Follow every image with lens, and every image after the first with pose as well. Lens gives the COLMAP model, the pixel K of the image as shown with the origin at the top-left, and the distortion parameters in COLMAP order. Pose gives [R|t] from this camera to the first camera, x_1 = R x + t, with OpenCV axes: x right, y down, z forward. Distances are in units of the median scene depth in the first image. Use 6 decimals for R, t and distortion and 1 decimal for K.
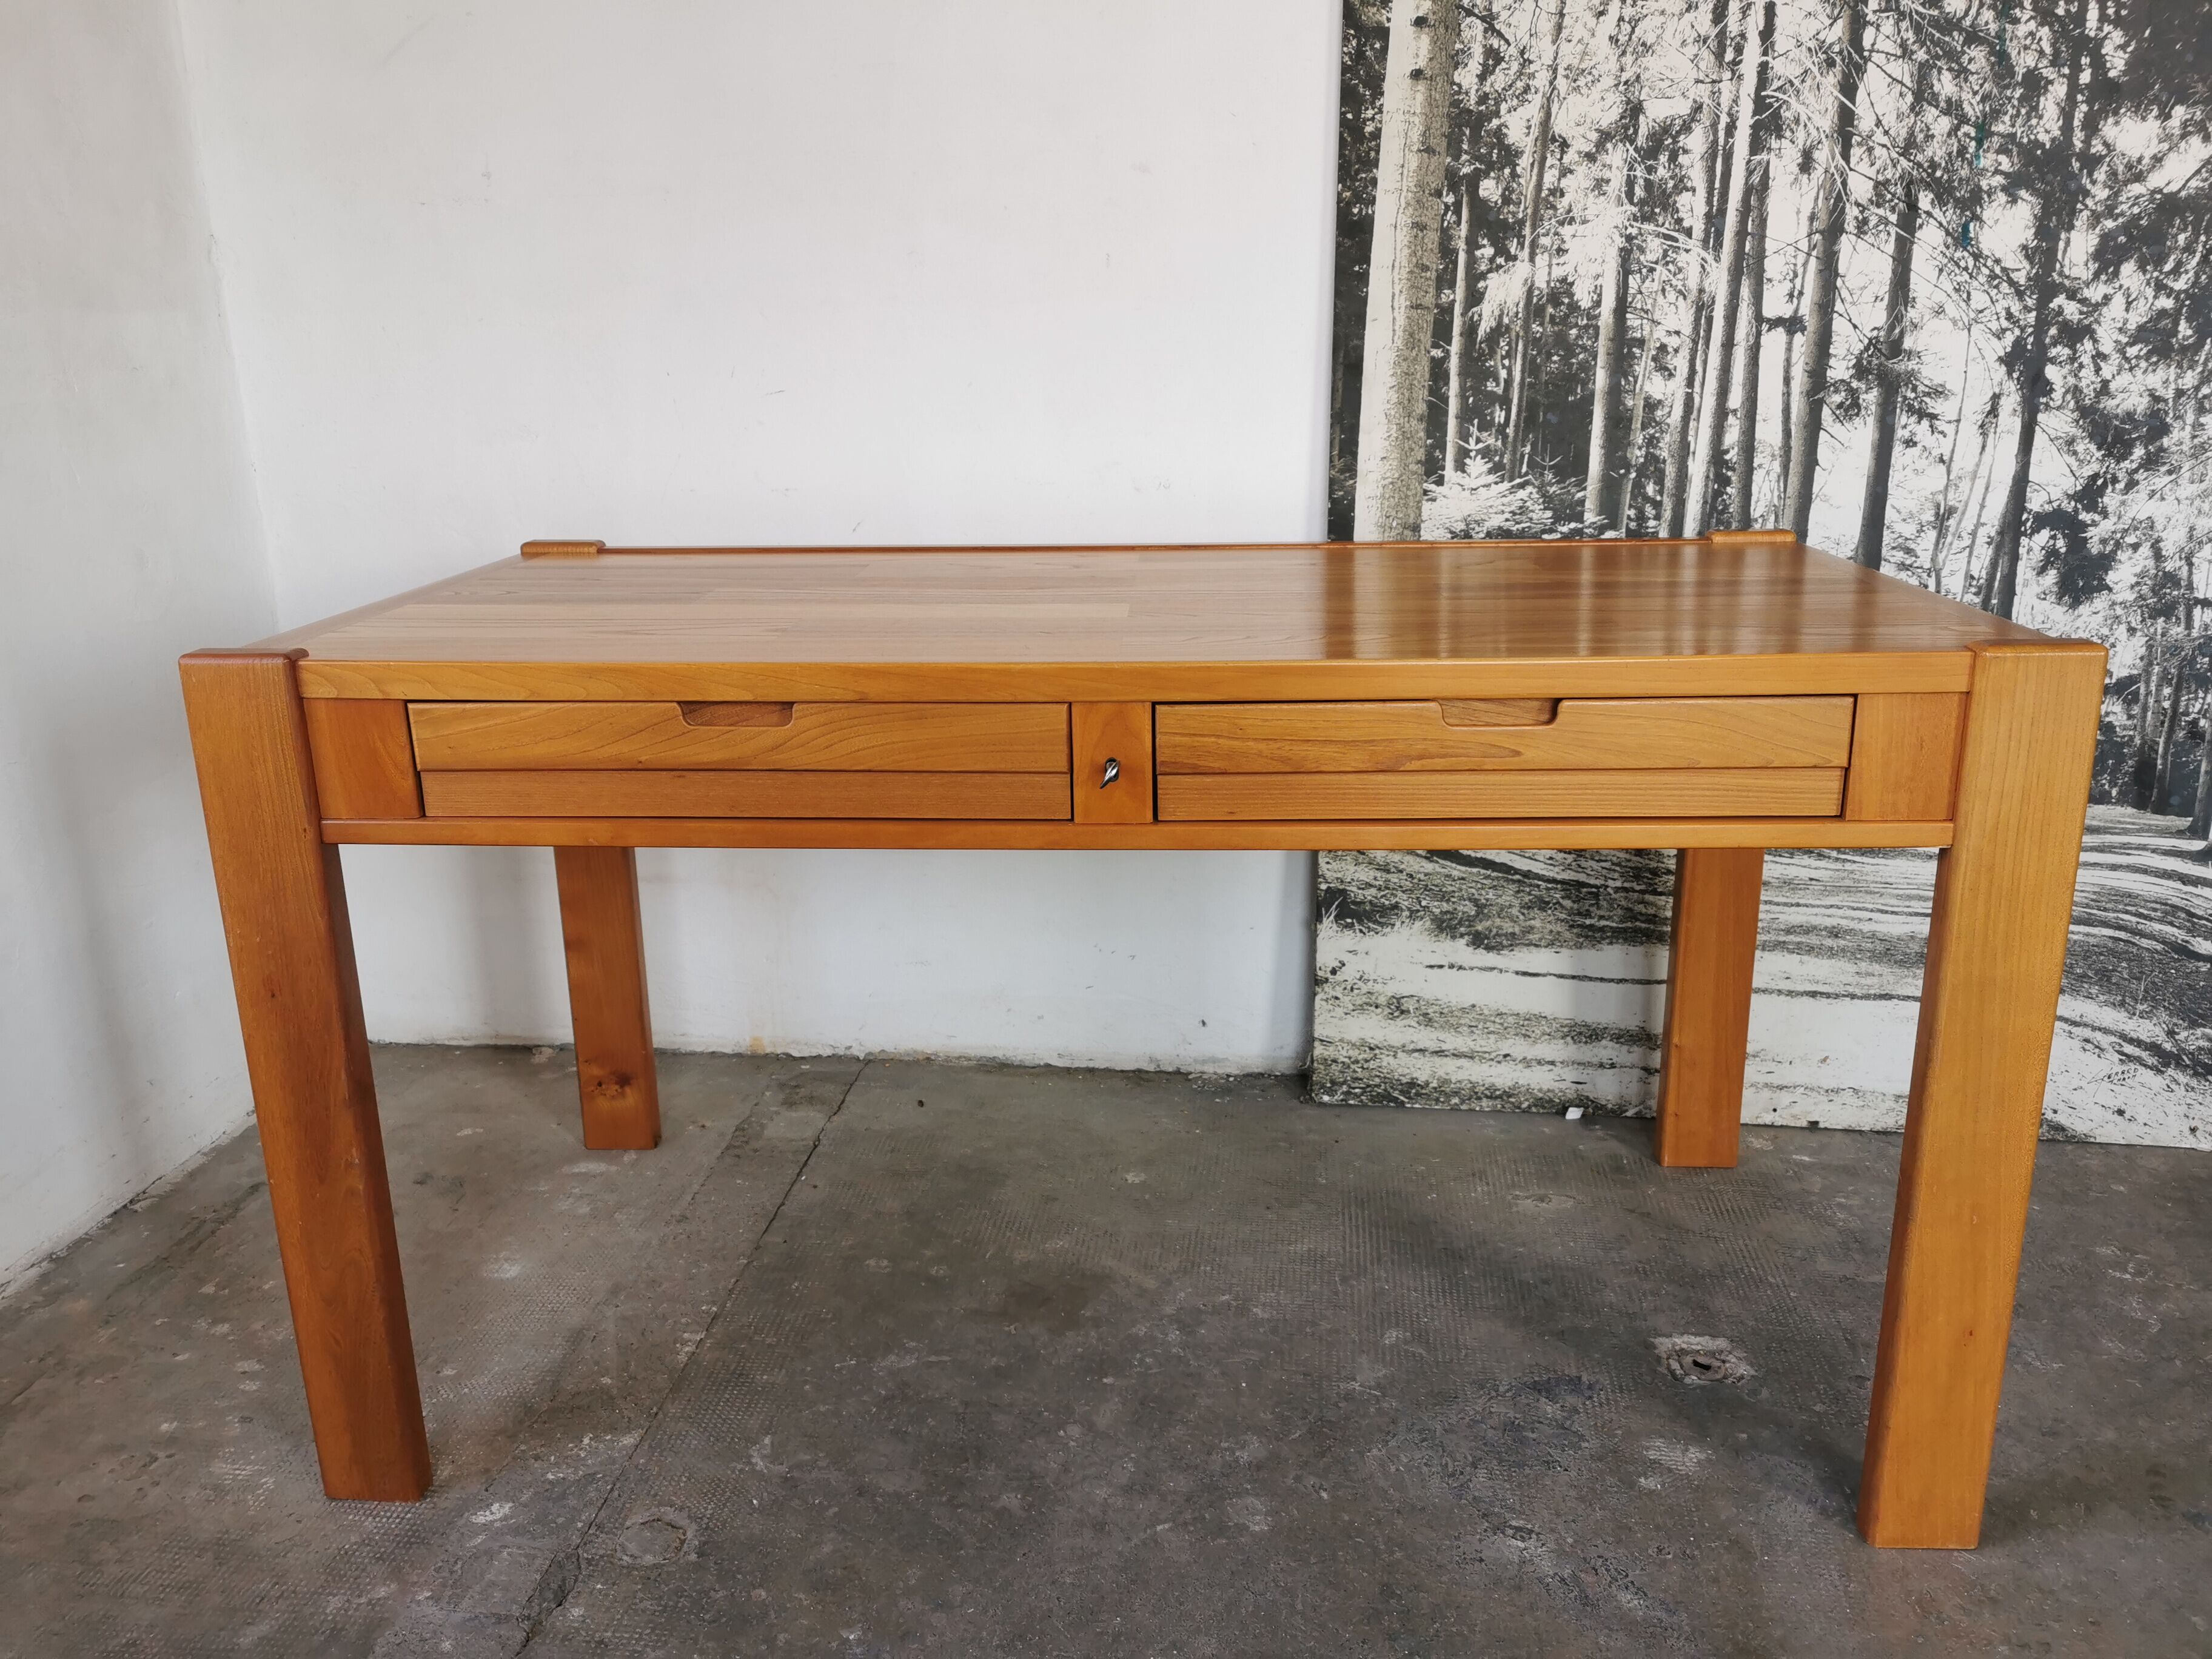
lens RADIAL K [[1702.2, 0, 1110.0], [0, 1702.2, 827.9], [0, 0, 1]] dist [0.061374, -0.096866]
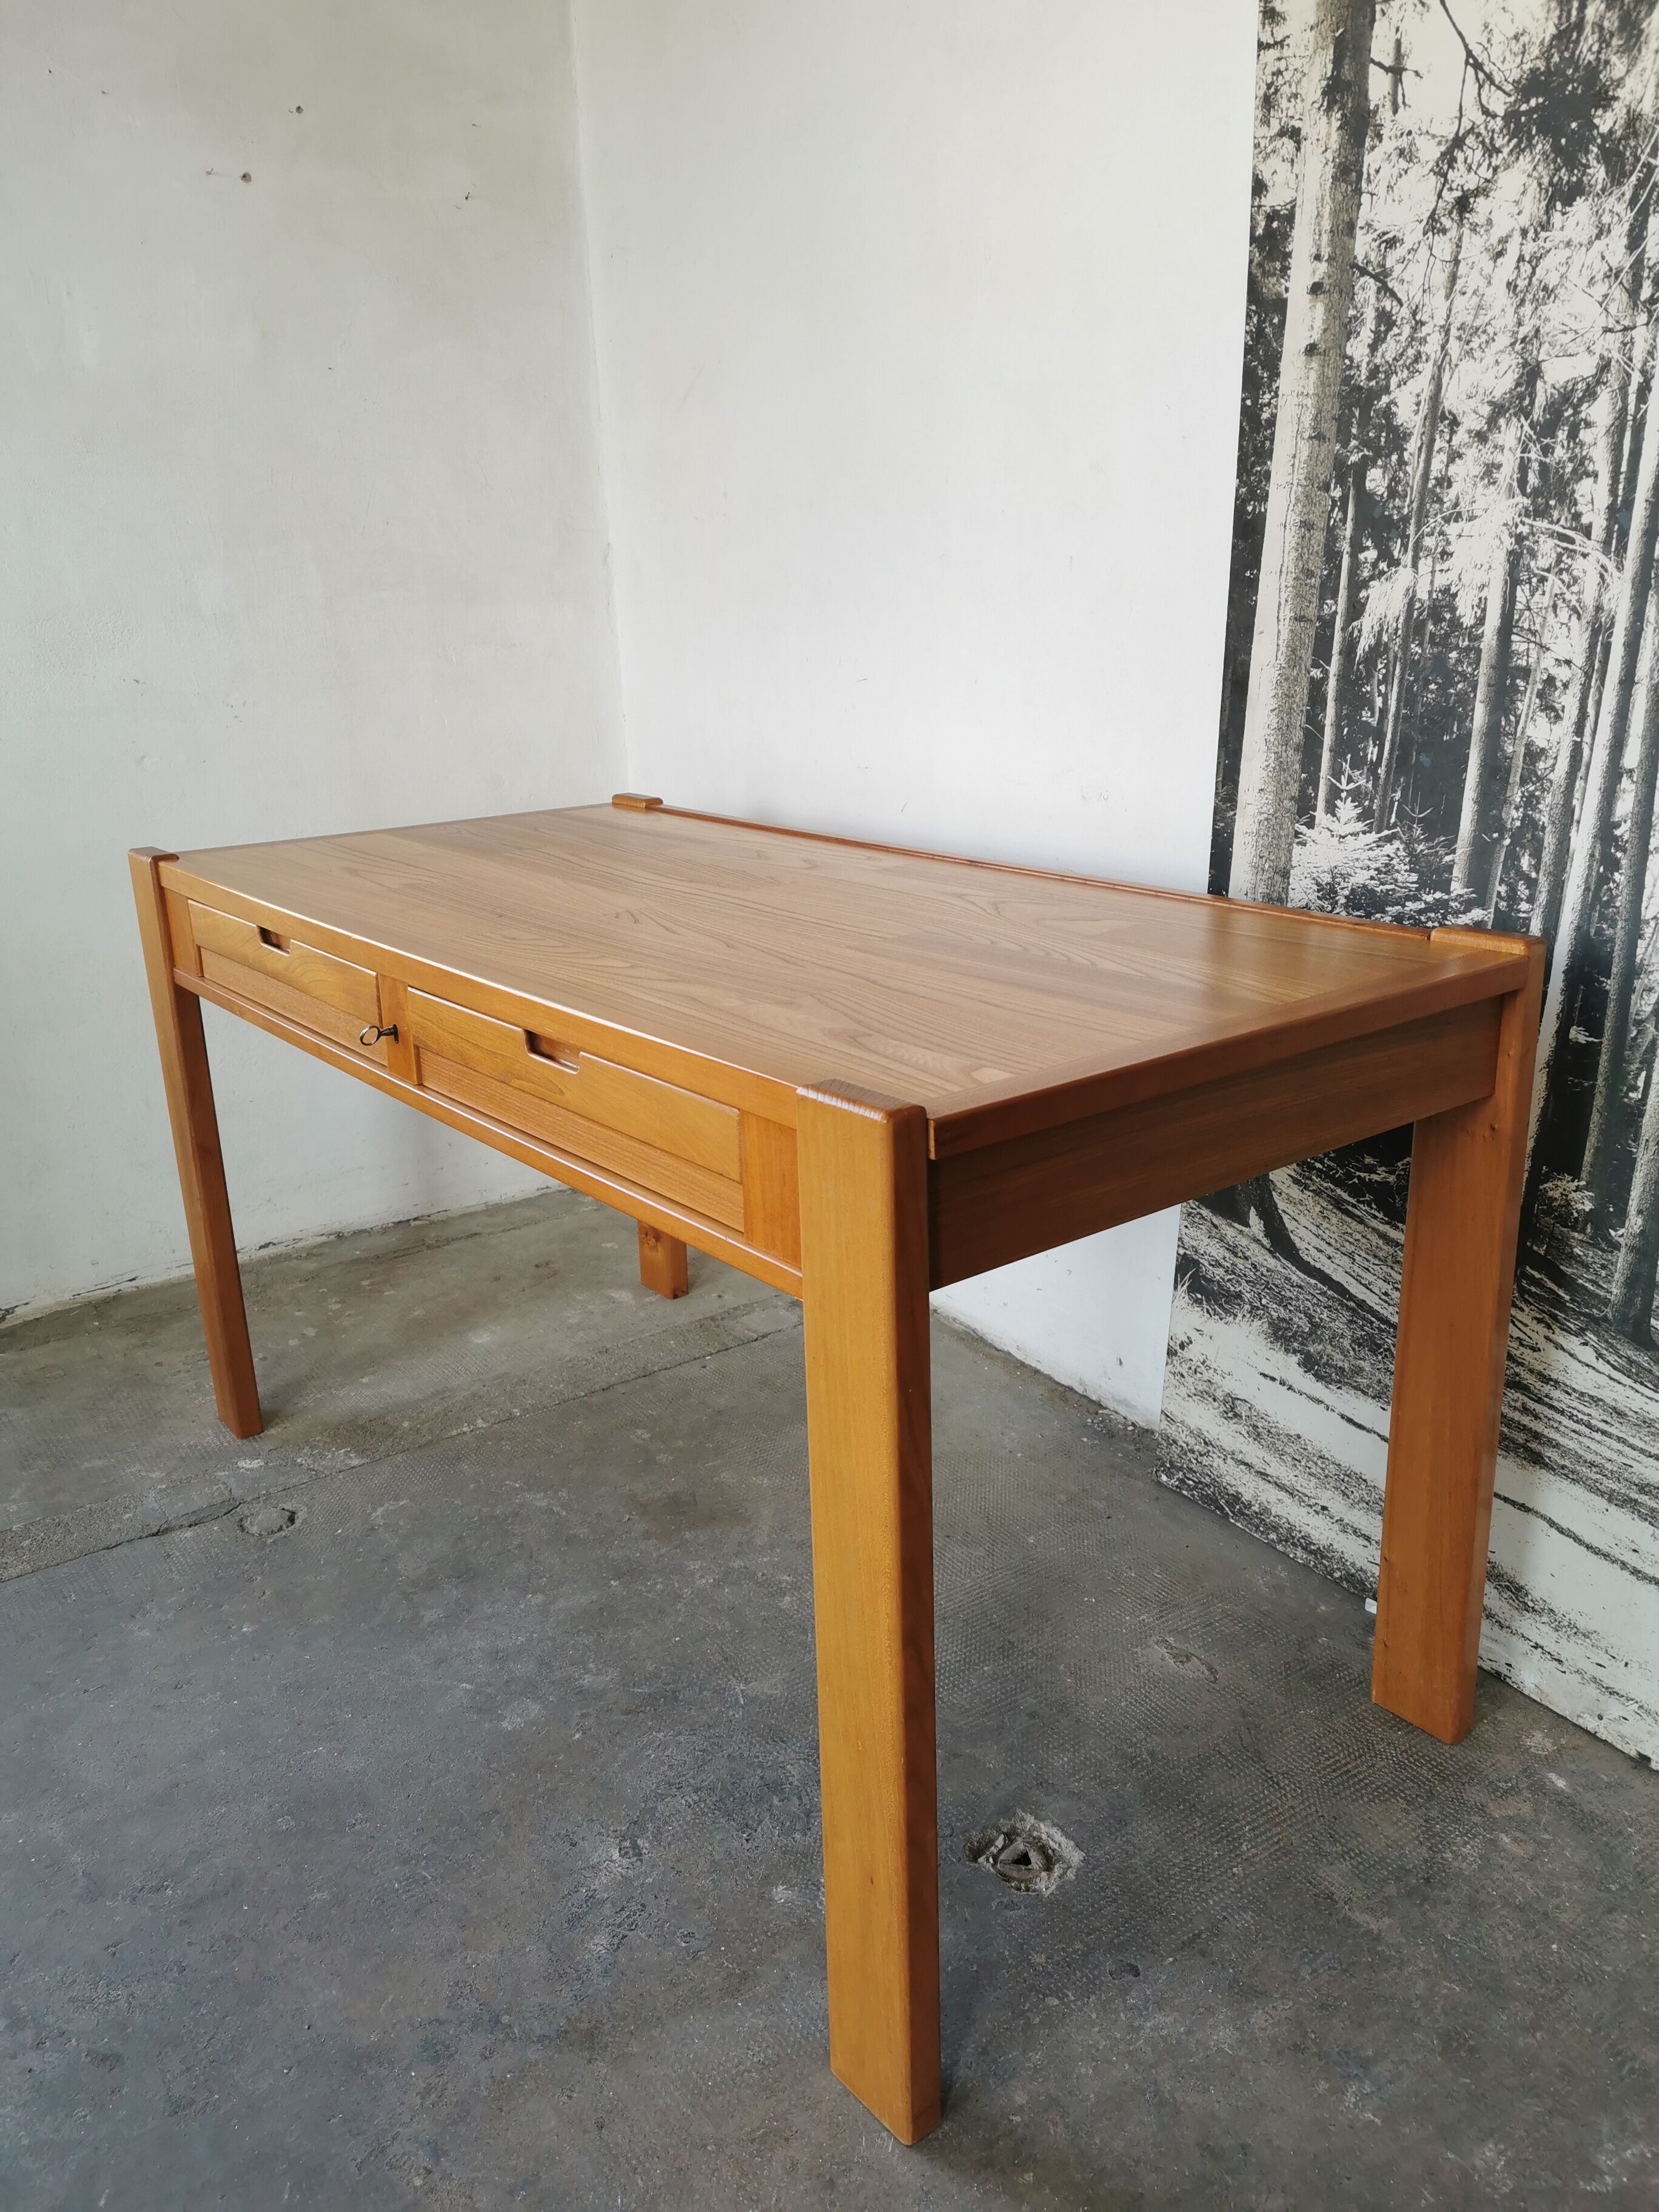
lens RADIAL K [[1702.2, 0, 833.3], [0, 1702.2, 1092.4], [0, 0, 1]] dist [0.061374, -0.096866]
pose [[0.662302, 0.219979, -0.716216, 0.705212], [-0.201382, 0.973016, 0.112630, -0.125073], [0.721666, 0.069638, 0.688730, 0.259833]]
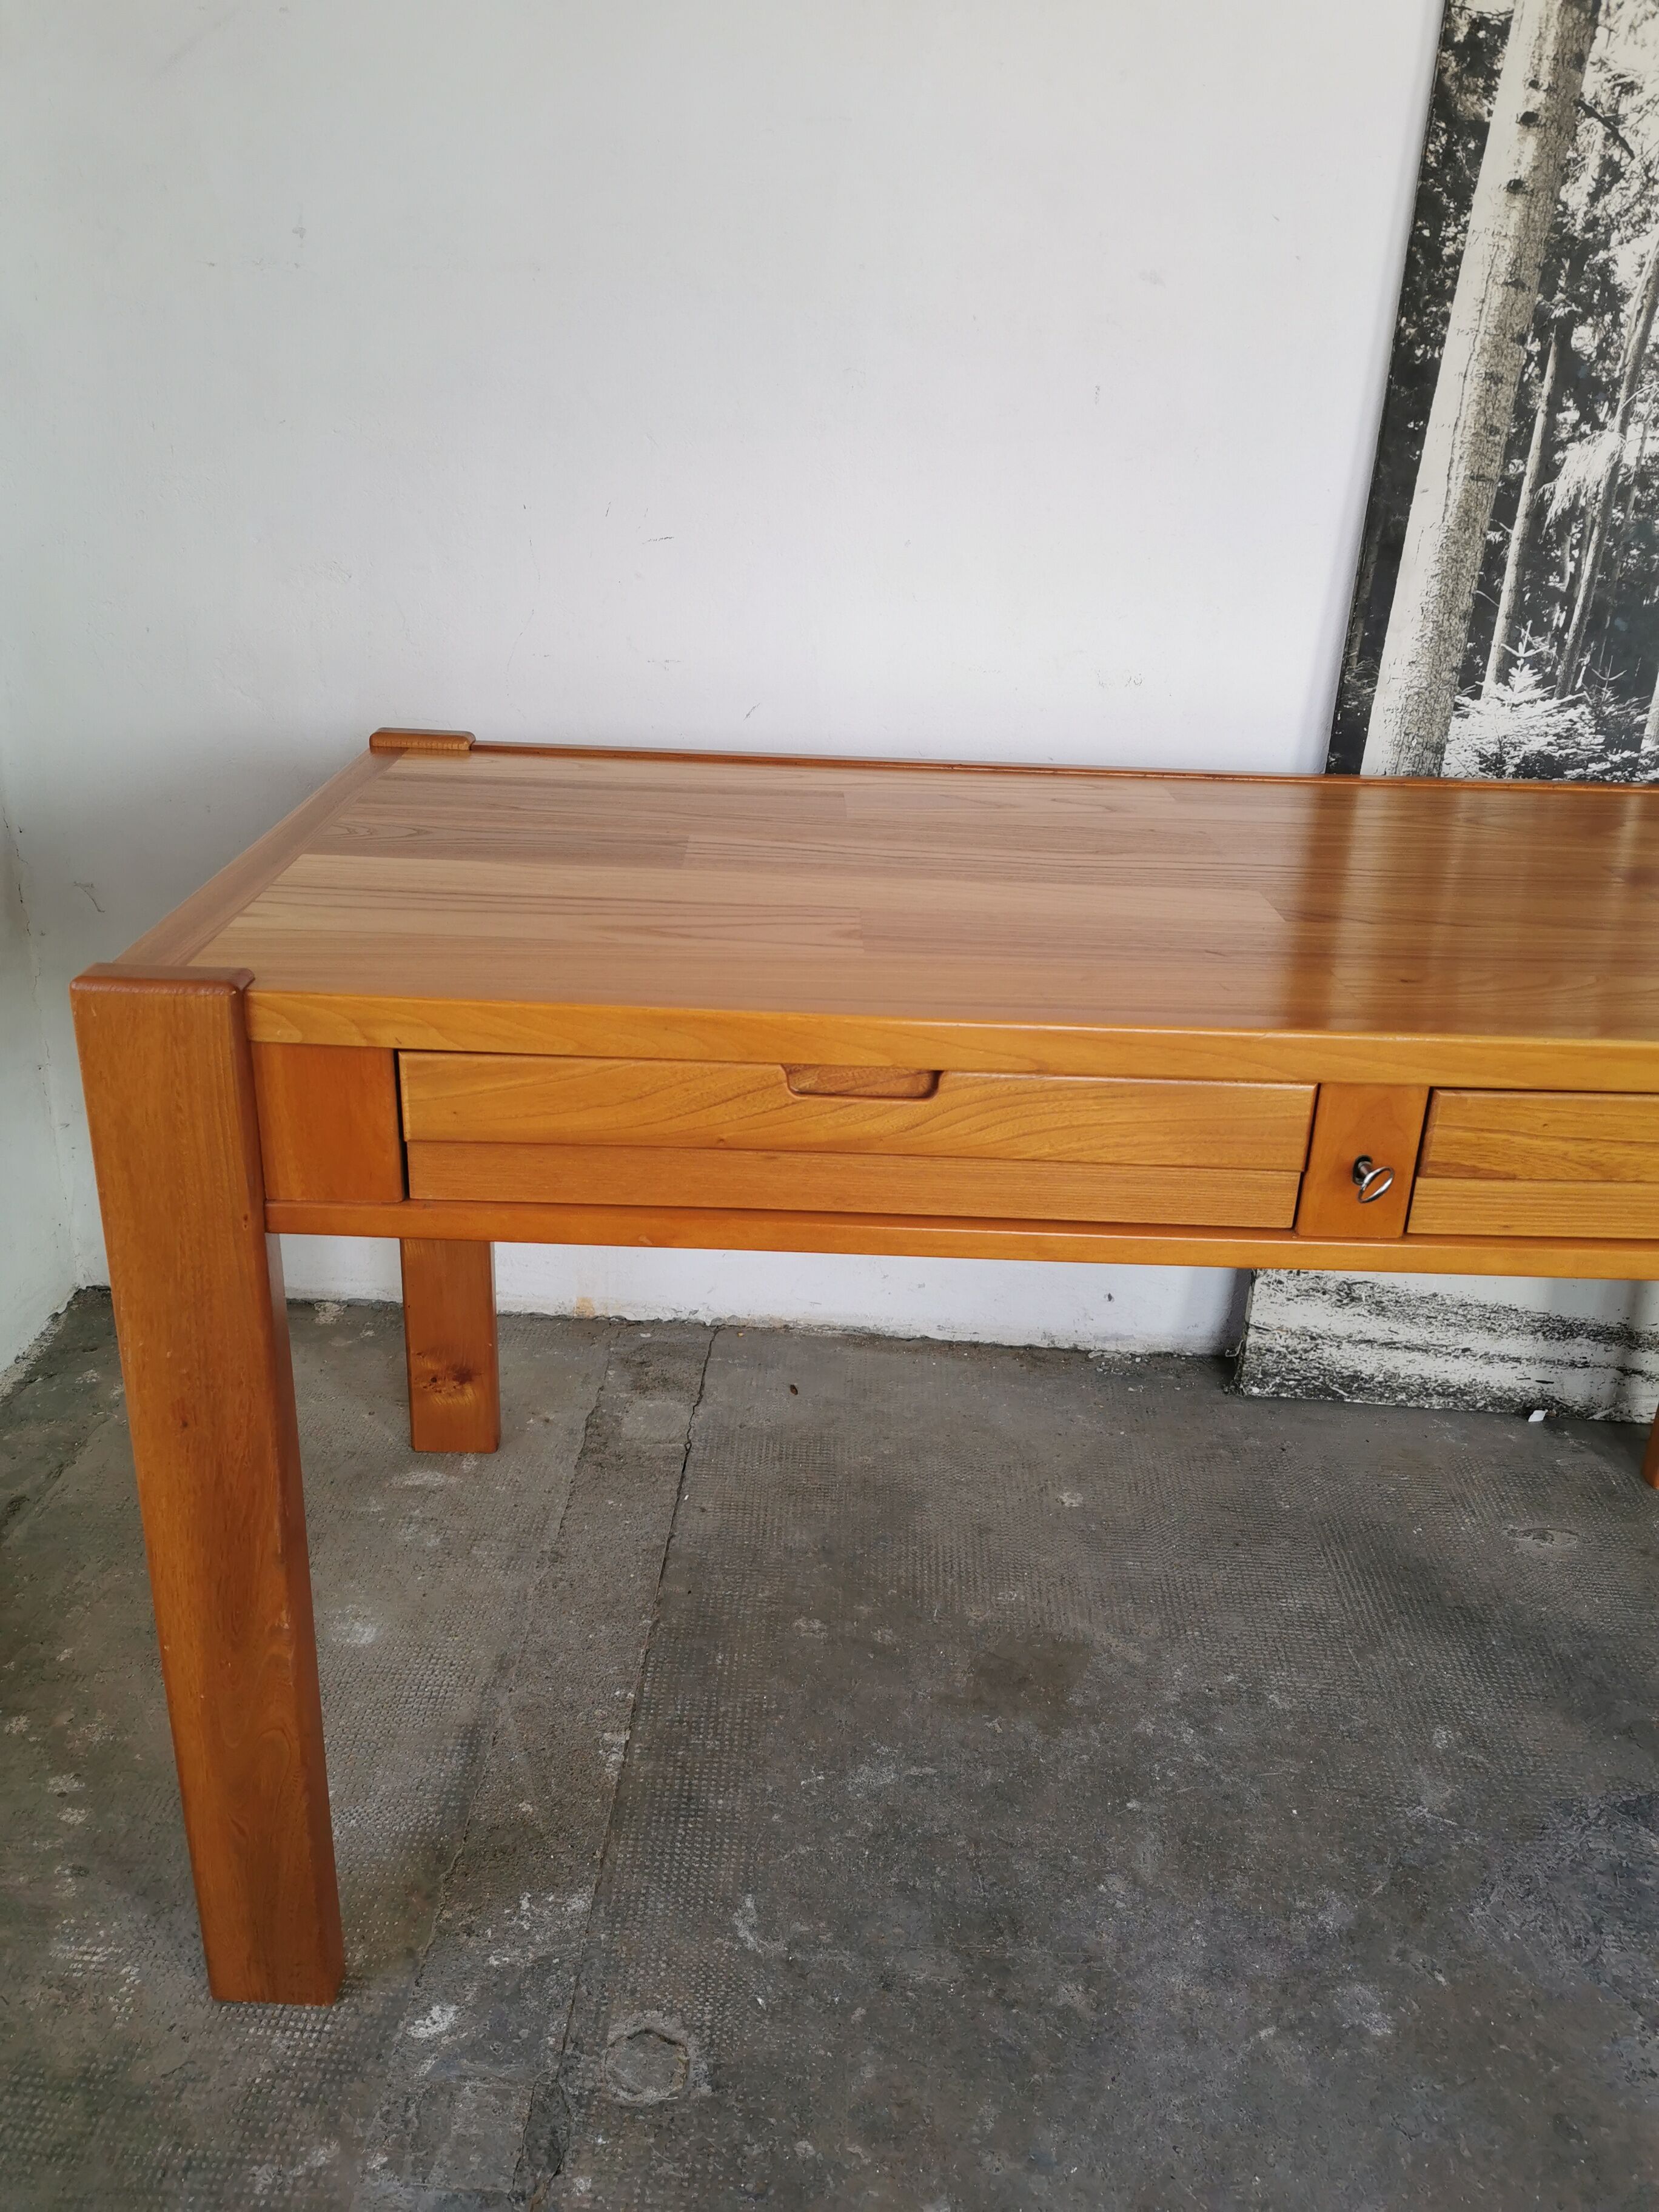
lens RADIAL K [[1702.2, 0, 833.3], [0, 1702.2, 1092.4], [0, 0, 1]] dist [0.061374, -0.096866]
pose [[0.995902, 0.024702, 0.087002, -0.194394], [-0.033957, 0.993726, 0.106567, -0.092015], [-0.083824, -0.109084, 0.990492, 0.184947]]
